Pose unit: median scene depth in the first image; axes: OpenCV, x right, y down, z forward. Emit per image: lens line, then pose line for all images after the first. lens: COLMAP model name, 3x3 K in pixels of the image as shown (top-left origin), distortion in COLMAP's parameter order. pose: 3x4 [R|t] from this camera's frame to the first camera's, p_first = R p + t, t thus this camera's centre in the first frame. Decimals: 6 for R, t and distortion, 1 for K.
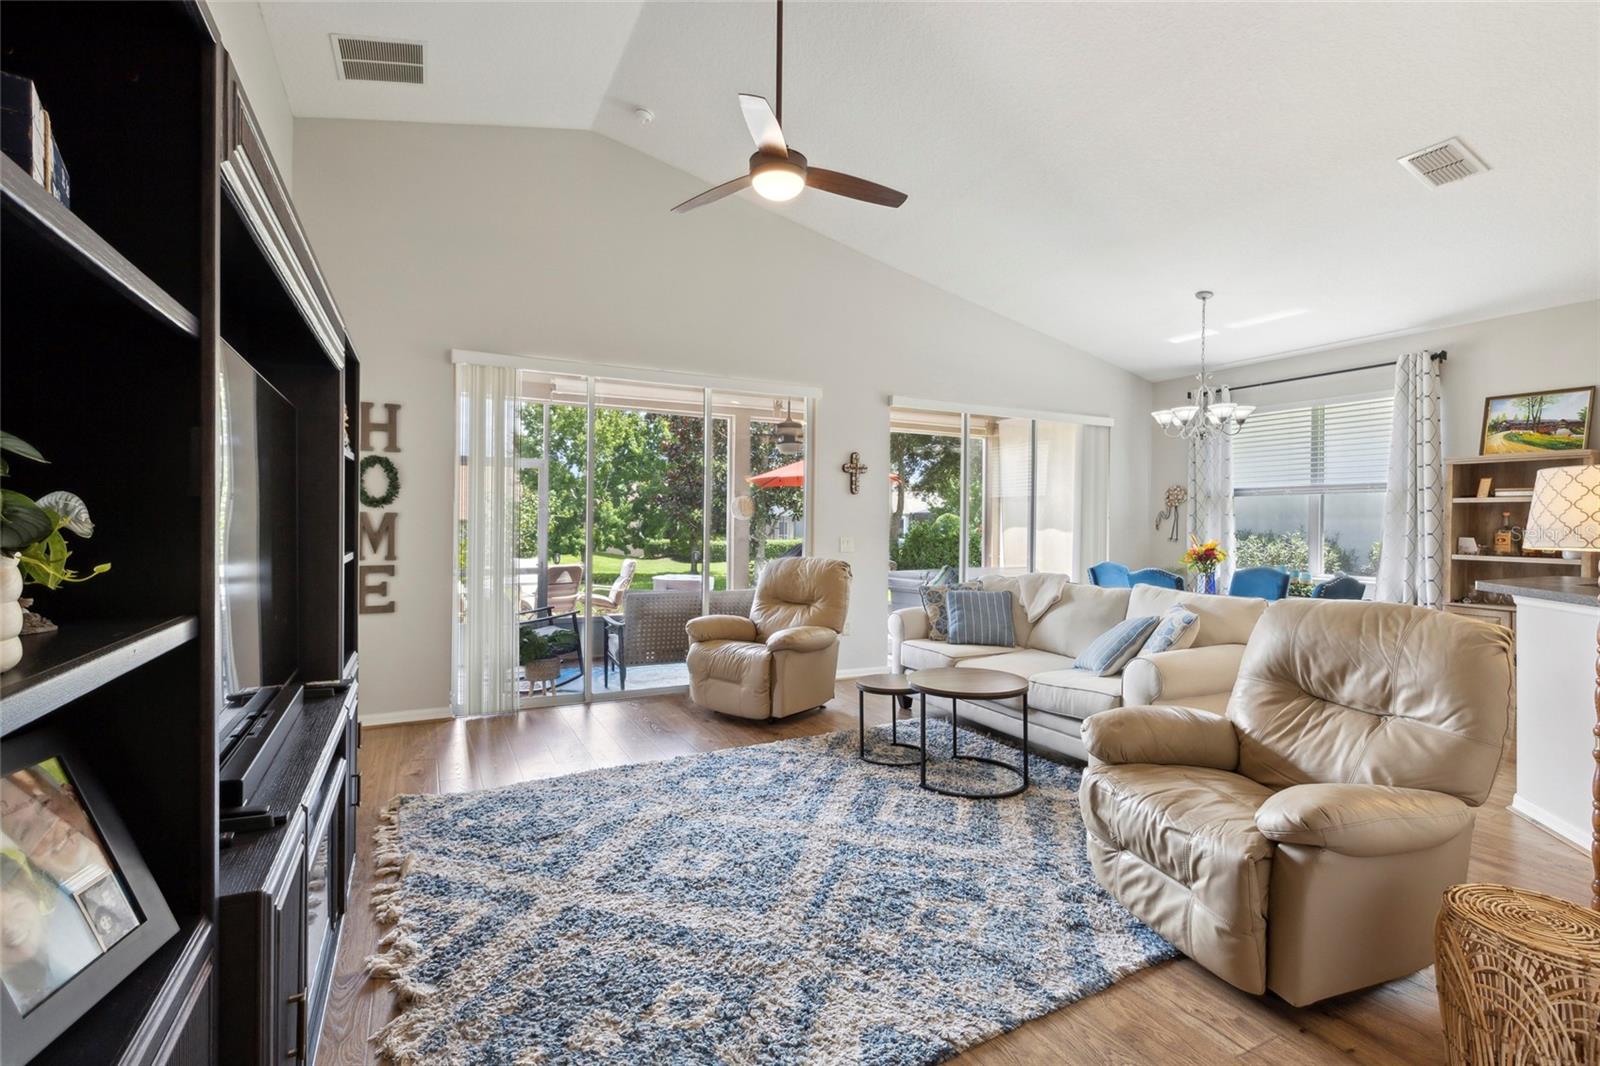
lens RADIAL K [[725.8, 0, 798.8], [0, 725.8, 533.1], [0, 0, 1]] dist [0.002244, 0.000950]
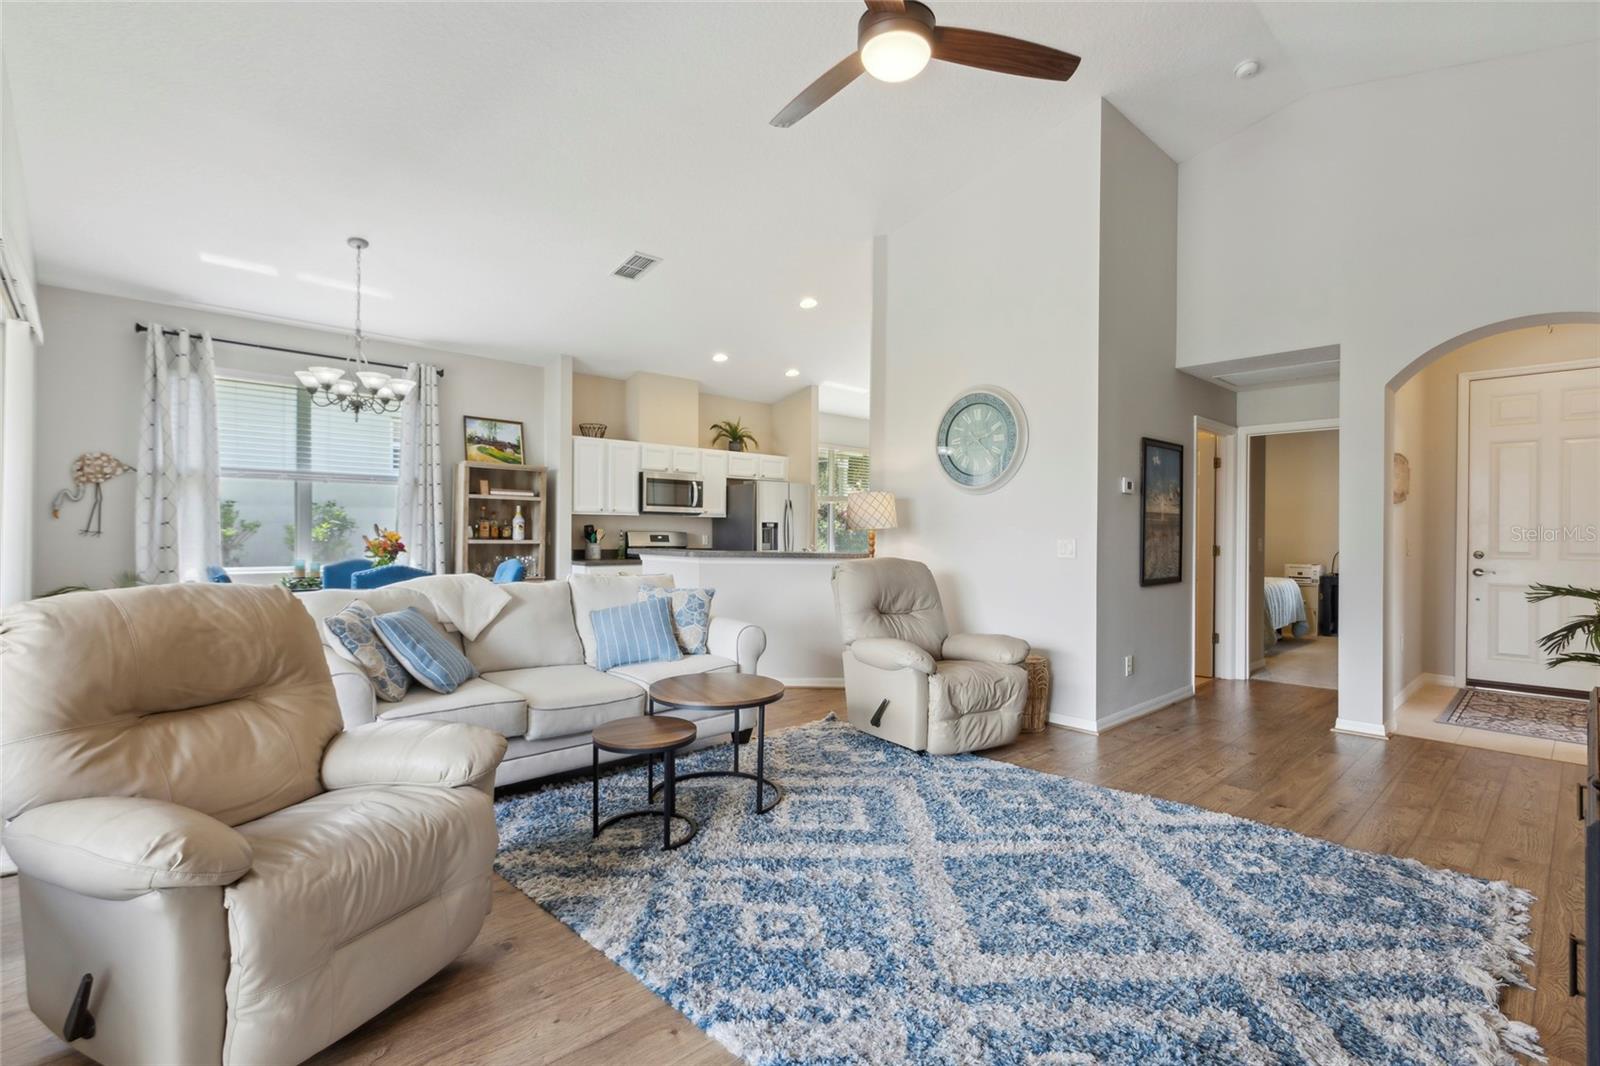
lens RADIAL K [[738.8, 0, 795.2], [0, 738.8, 536.1], [0, 0, 1]] dist [0.010011, -0.000156]
pose [[-0.271559, -0.017440, 0.962264, -0.621238], [0.002139, 0.999822, 0.018724, 0.001358], [-0.962419, 0.007143, -0.271474, 1.086184]]
